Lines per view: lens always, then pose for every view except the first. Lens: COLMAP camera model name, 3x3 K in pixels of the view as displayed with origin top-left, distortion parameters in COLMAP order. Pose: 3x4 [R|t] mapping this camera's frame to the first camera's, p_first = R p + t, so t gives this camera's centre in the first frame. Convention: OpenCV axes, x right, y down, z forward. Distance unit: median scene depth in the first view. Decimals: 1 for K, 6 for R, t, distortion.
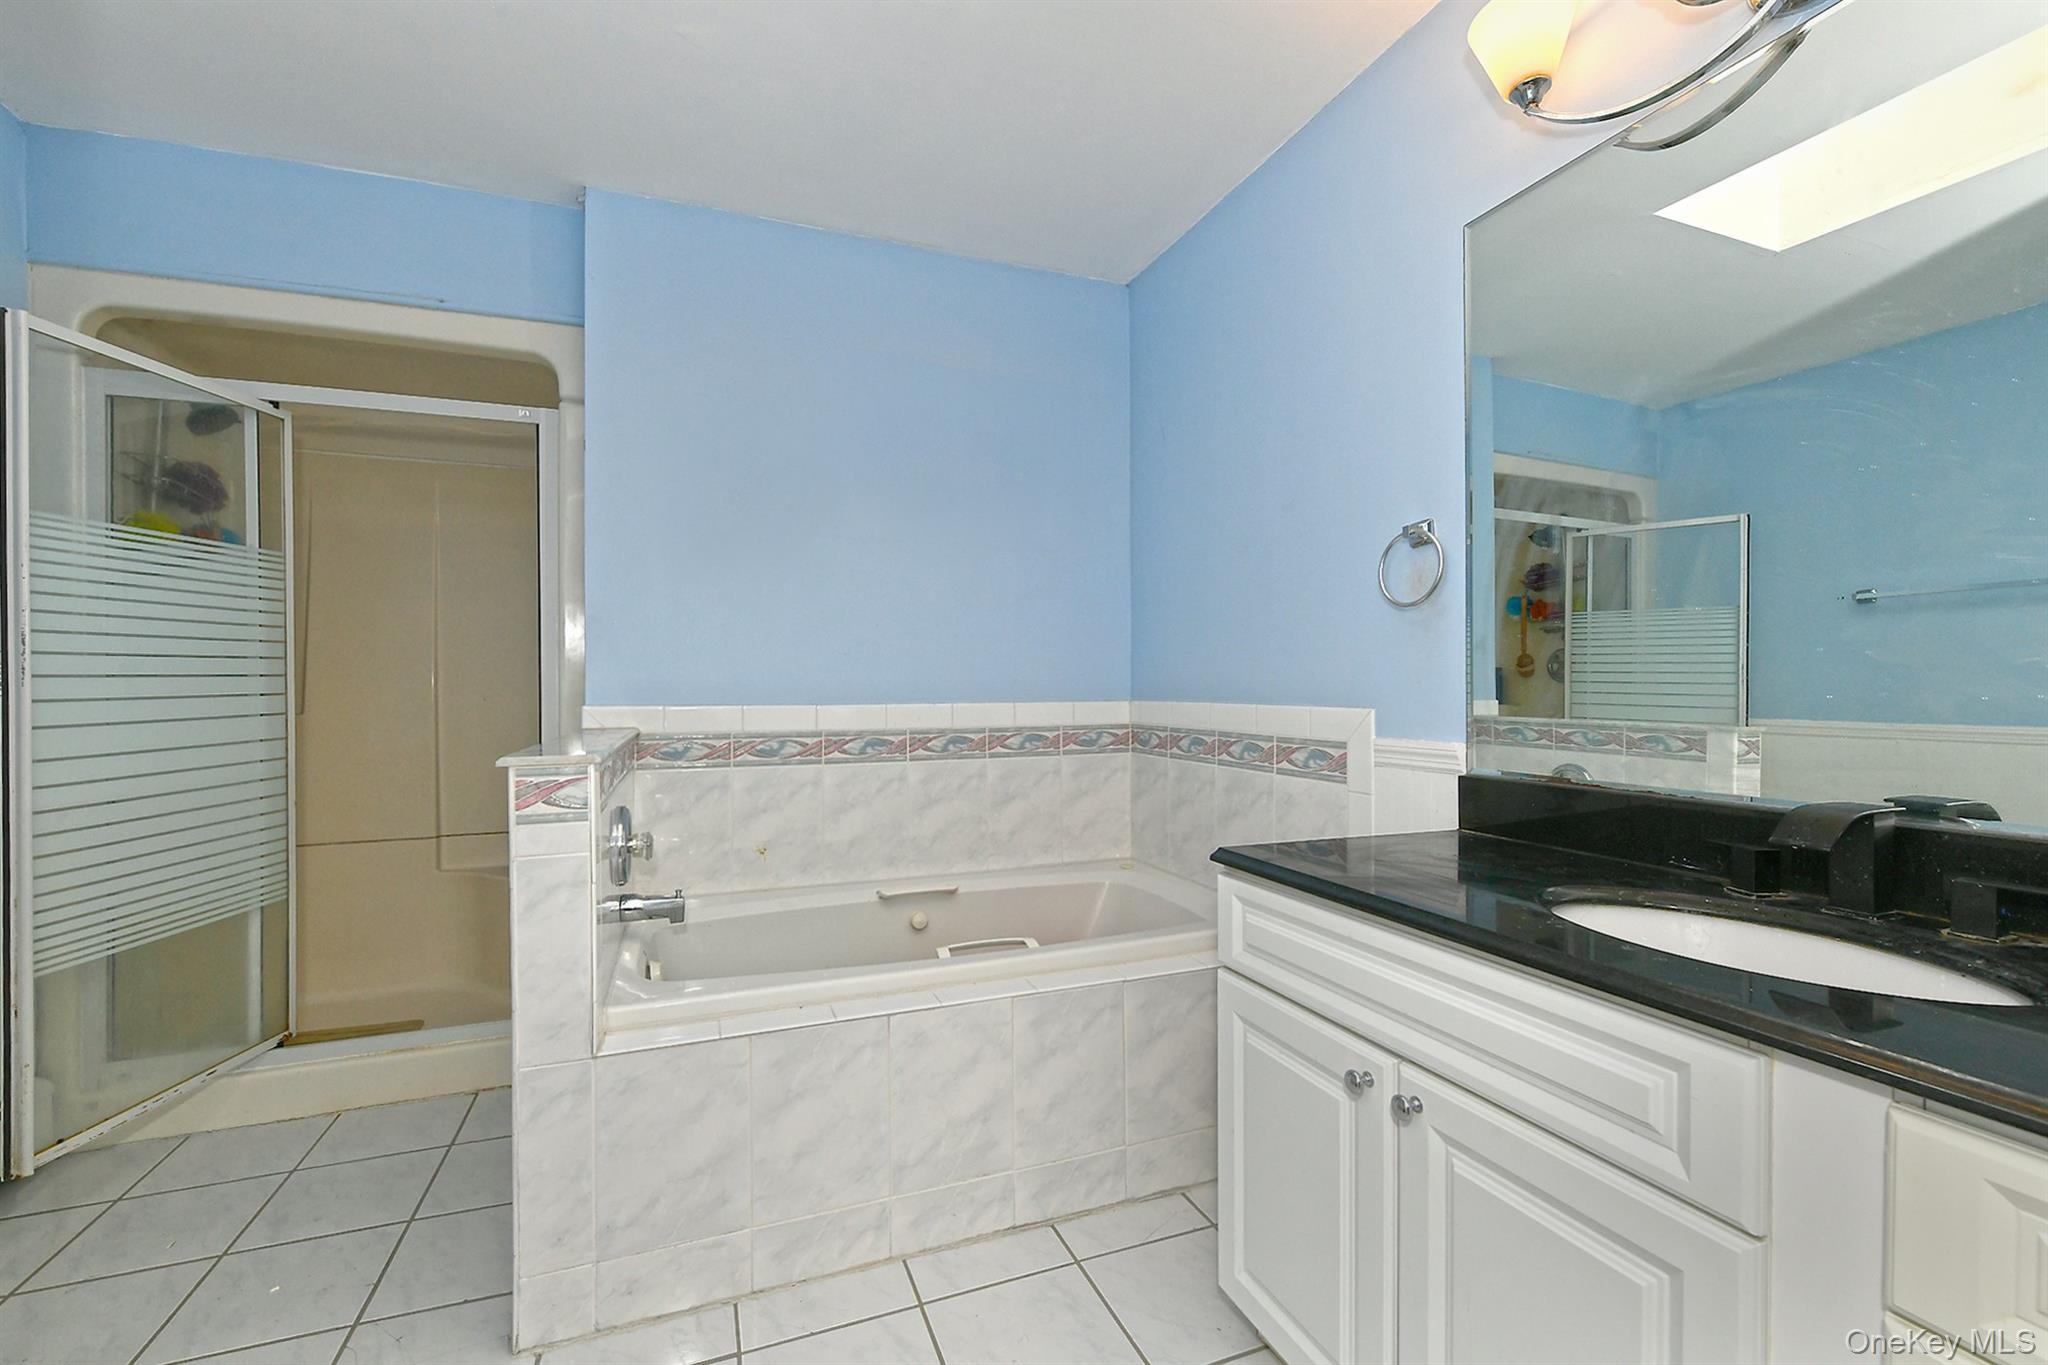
lens RADIAL K [[832.1, 0, 987.1], [0, 832.1, 670.1], [0, 0, 1]] dist [-0.011876, -0.000308]
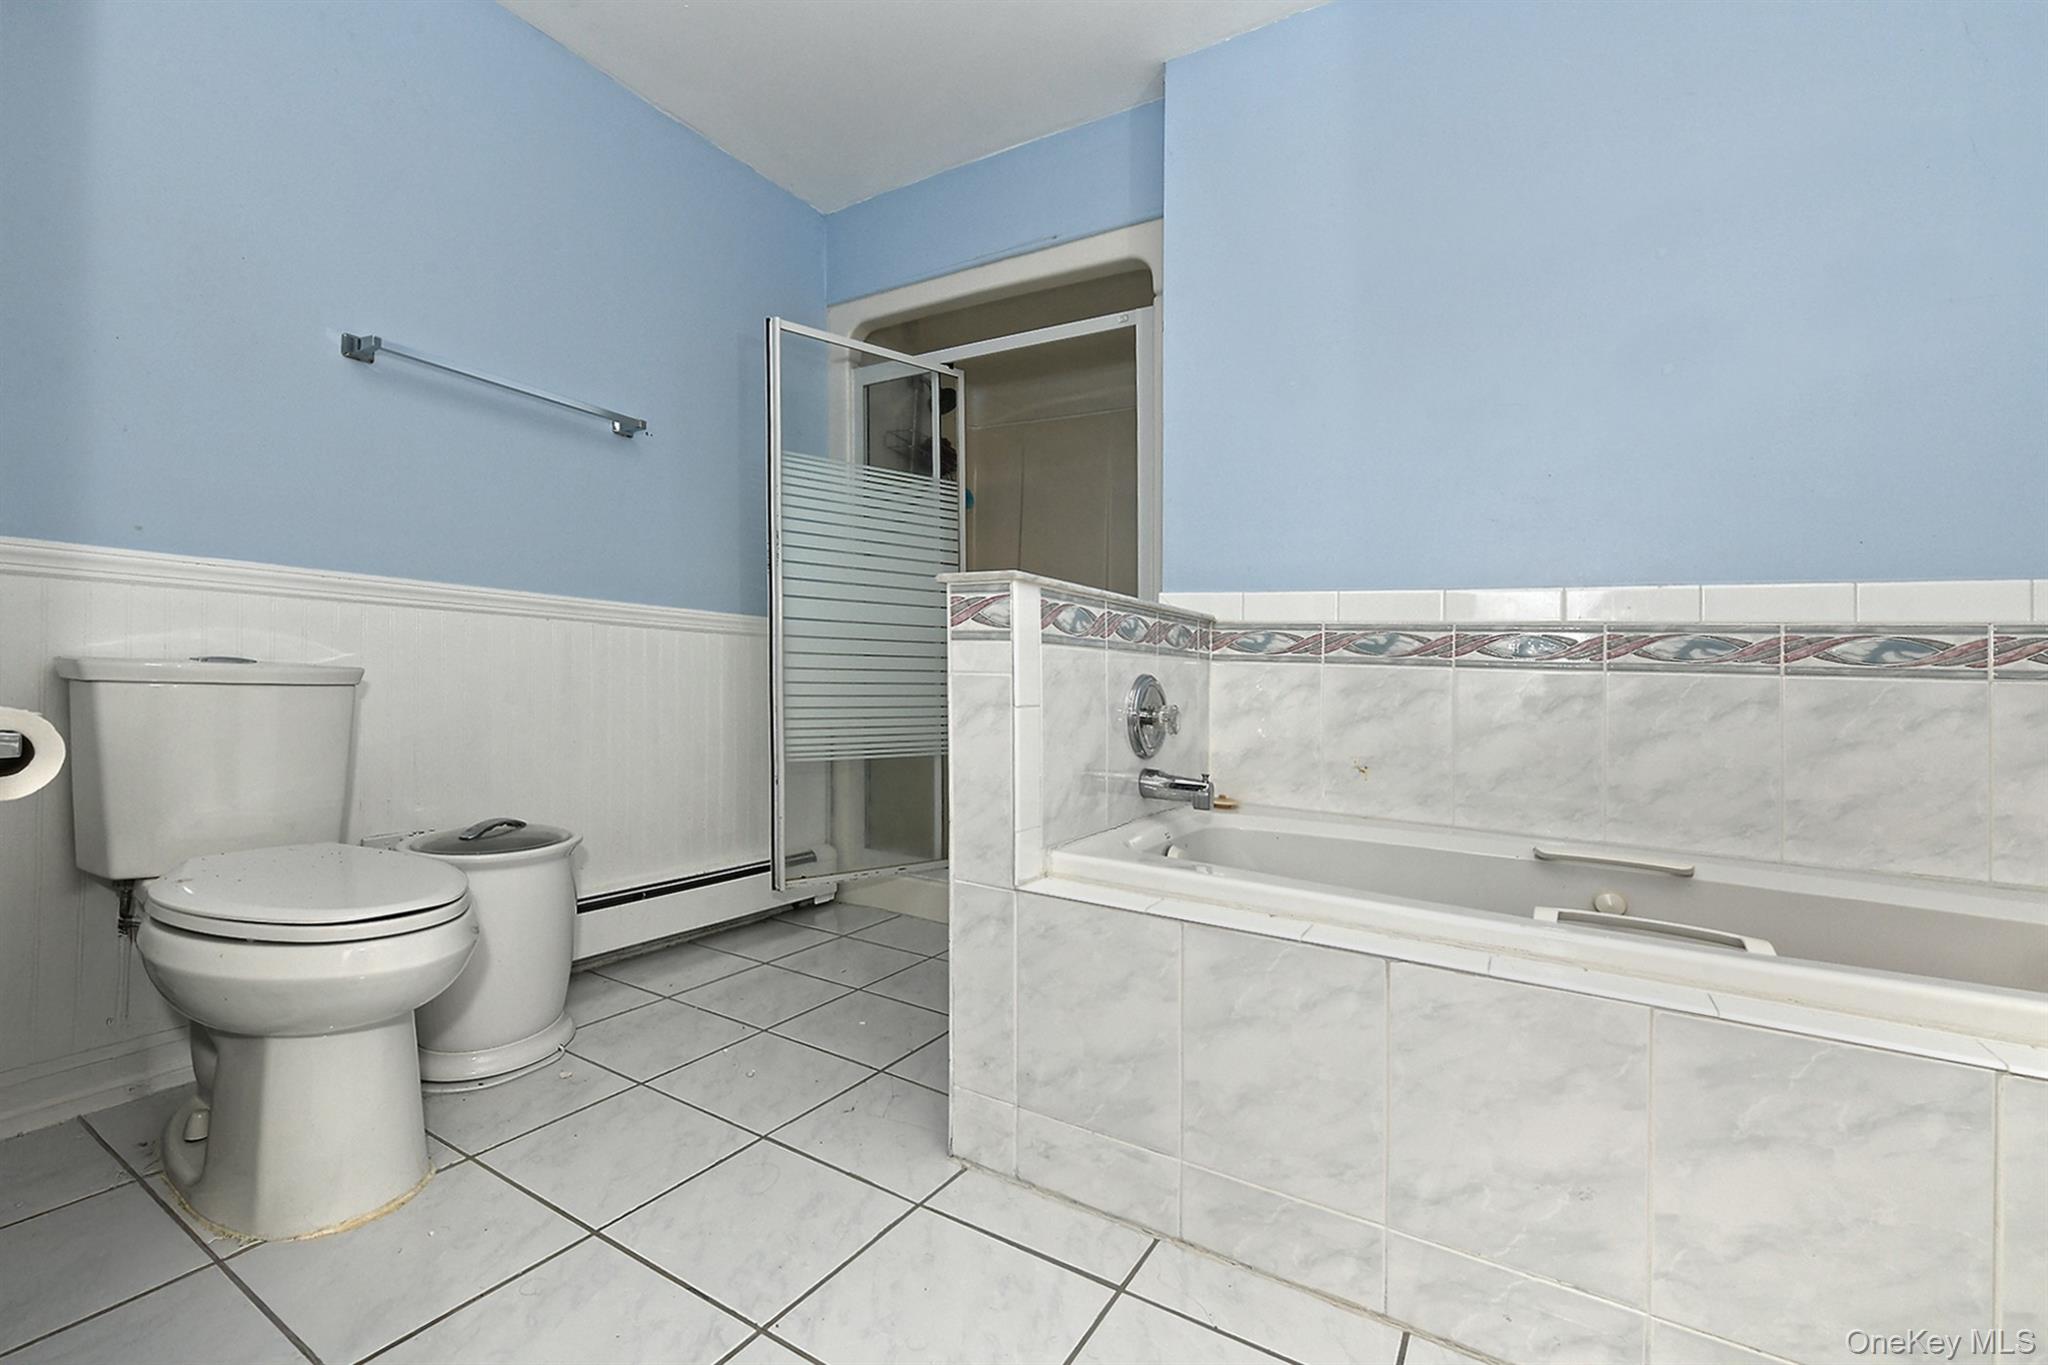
lens RADIAL K [[807.9, 0, 1031.6], [0, 807.9, 698.8], [0, 0, 1]] dist [-0.010657, 0.000110]
pose [[0.604944, 0.006942, -0.796238, 0.226768], [0.002635, 0.999939, 0.010719, 0.197492], [0.796263, -0.008583, 0.604889, 0.376640]]
